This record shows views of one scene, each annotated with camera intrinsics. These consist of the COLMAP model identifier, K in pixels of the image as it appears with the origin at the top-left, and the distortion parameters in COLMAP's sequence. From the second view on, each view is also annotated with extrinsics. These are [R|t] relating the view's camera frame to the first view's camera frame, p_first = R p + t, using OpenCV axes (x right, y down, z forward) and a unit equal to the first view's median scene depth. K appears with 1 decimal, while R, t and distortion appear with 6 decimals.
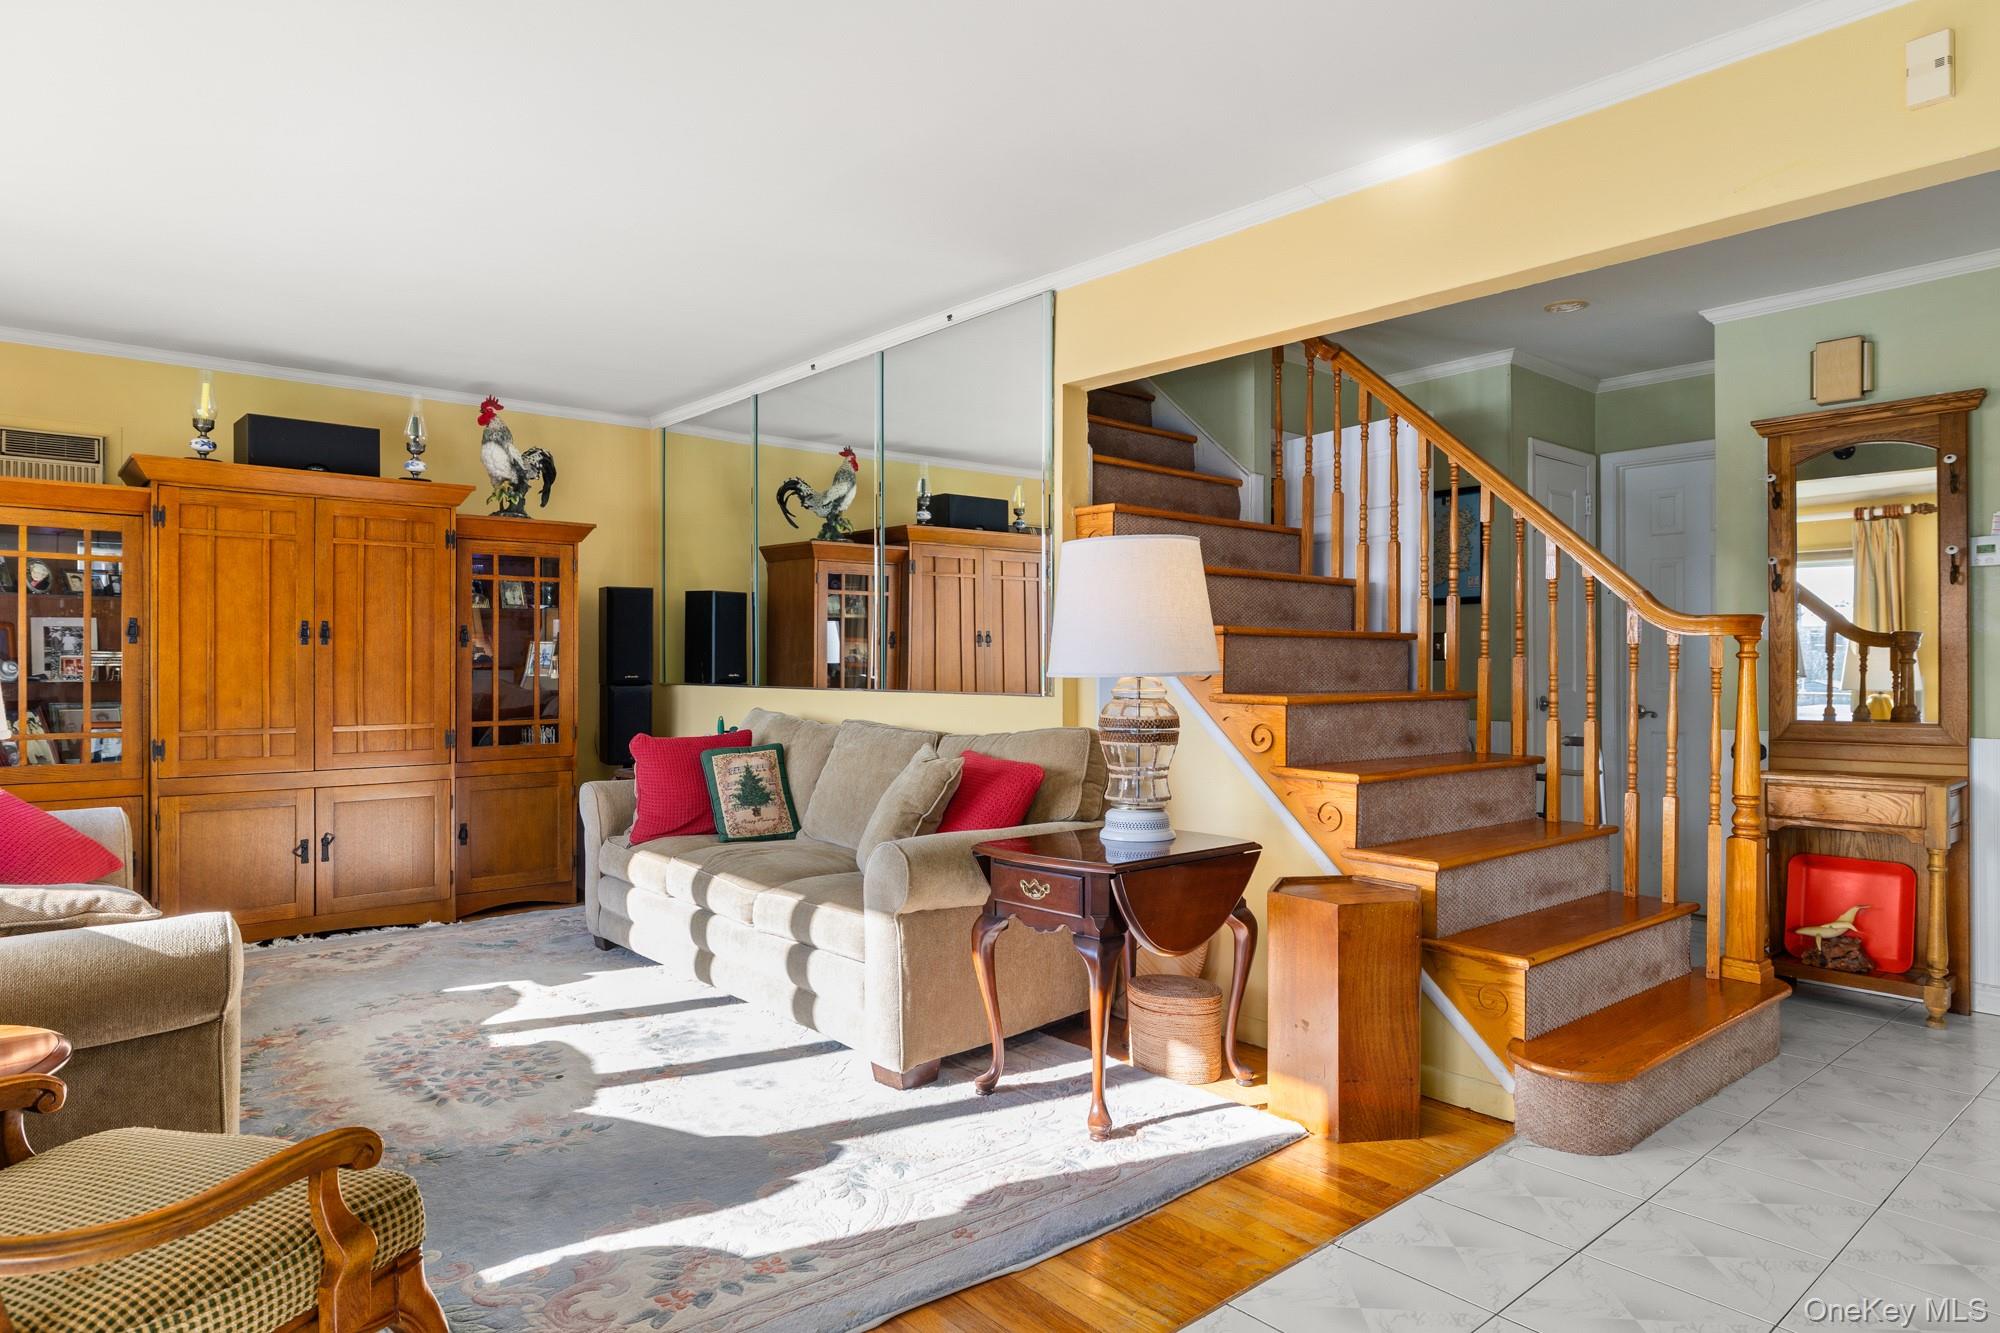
lens RADIAL K [[1147.2, 0, 1001.6], [0, 1147.2, 672.0], [0, 0, 1]] dist [-0.024471, 0.002339]
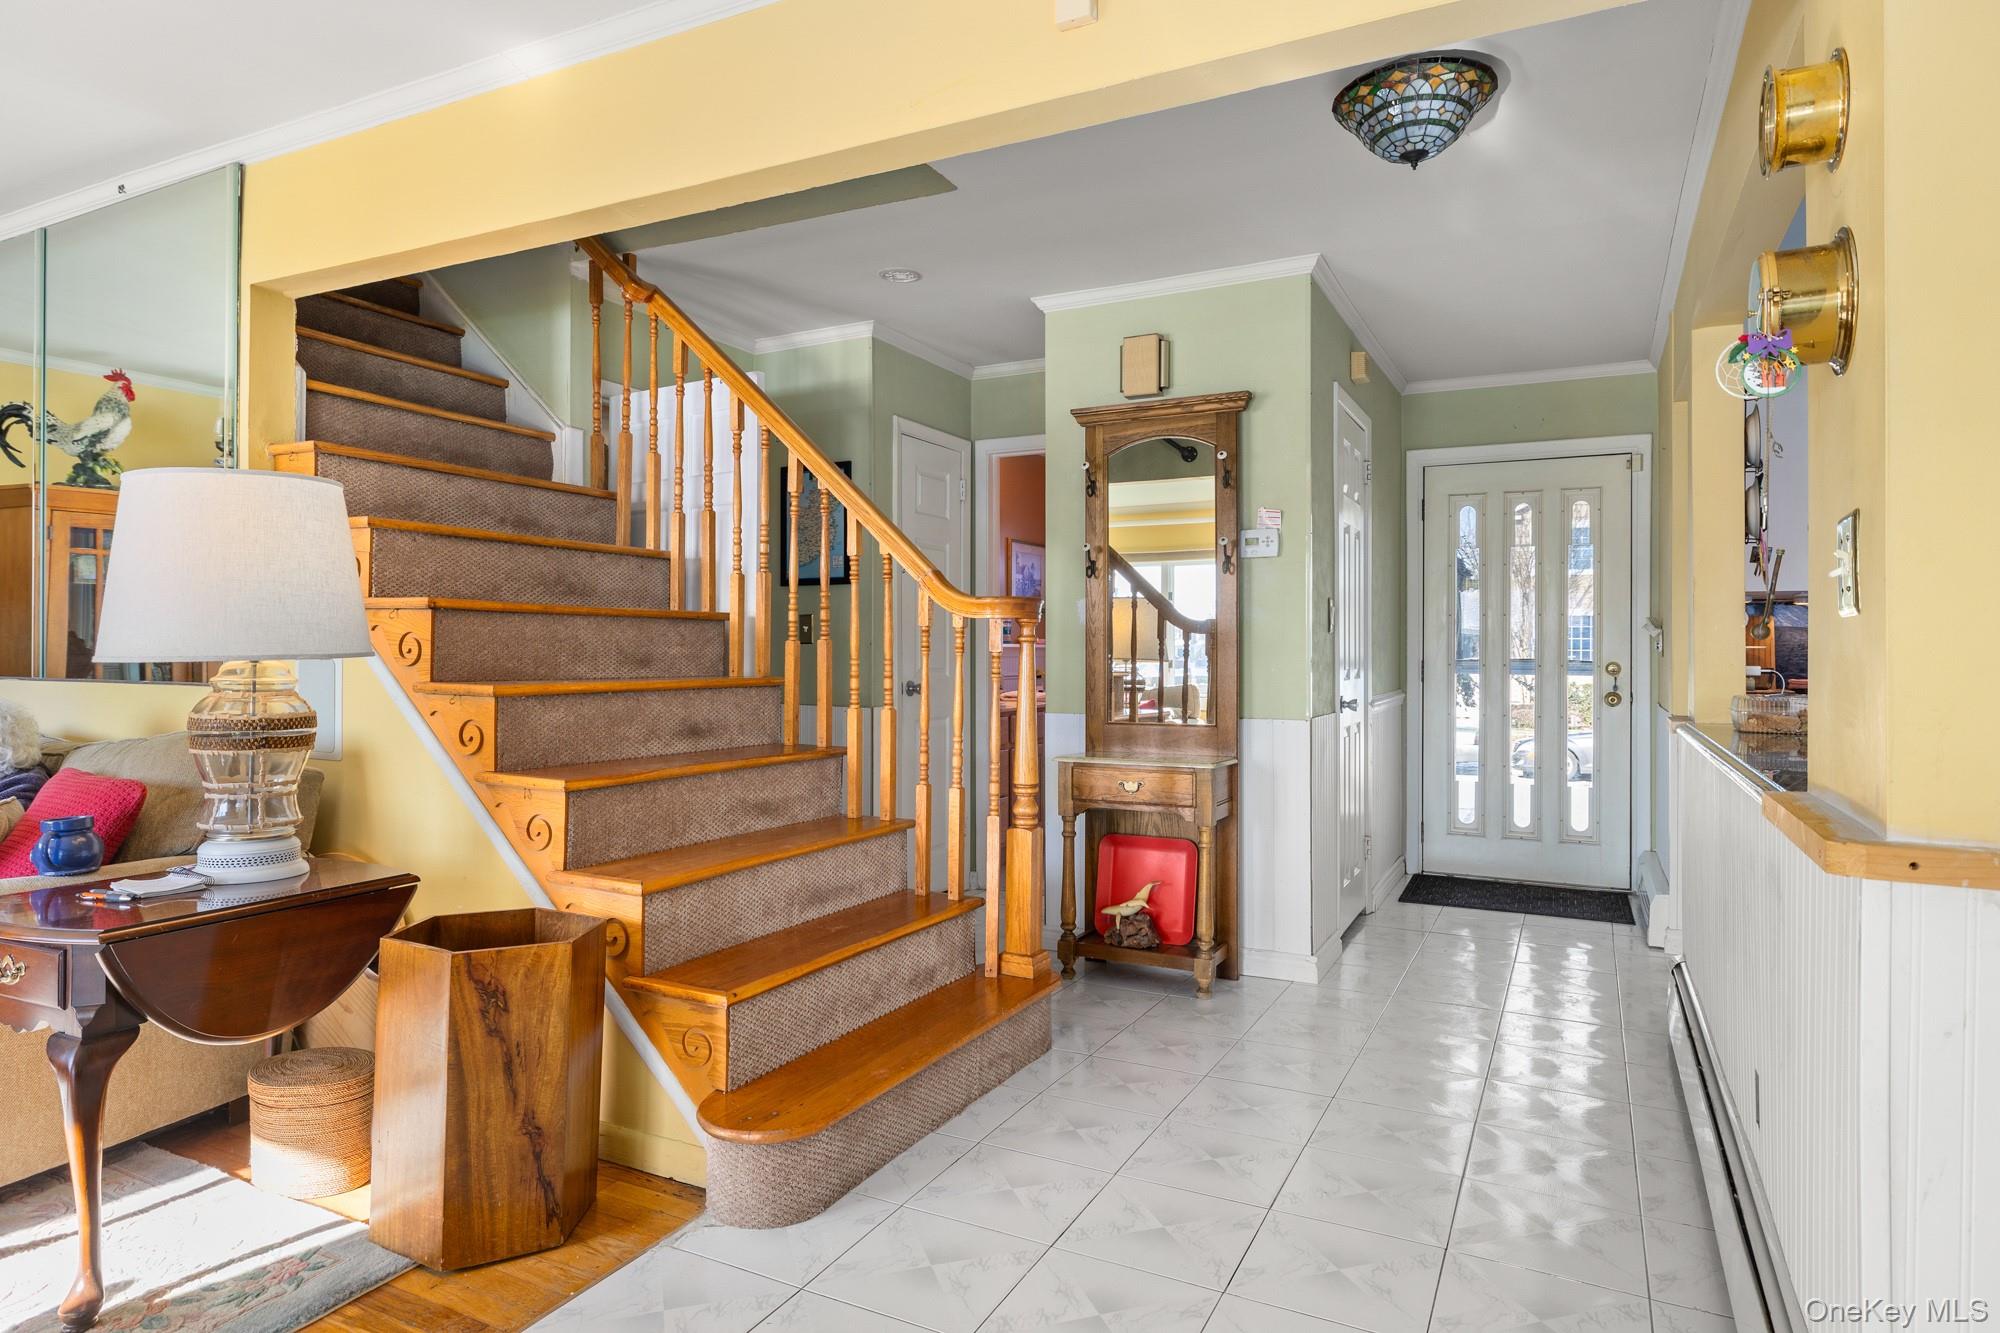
lens RADIAL K [[1147.2, 0, 982.7], [0, 1147.2, 650.4], [0, 0, 1]] dist [-0.024471, 0.002339]
pose [[0.919055, 0.002895, 0.394119, 0.210846], [-0.001065, 0.999988, -0.004862, -0.000212], [-0.394128, 0.004048, 0.919046, 0.101386]]
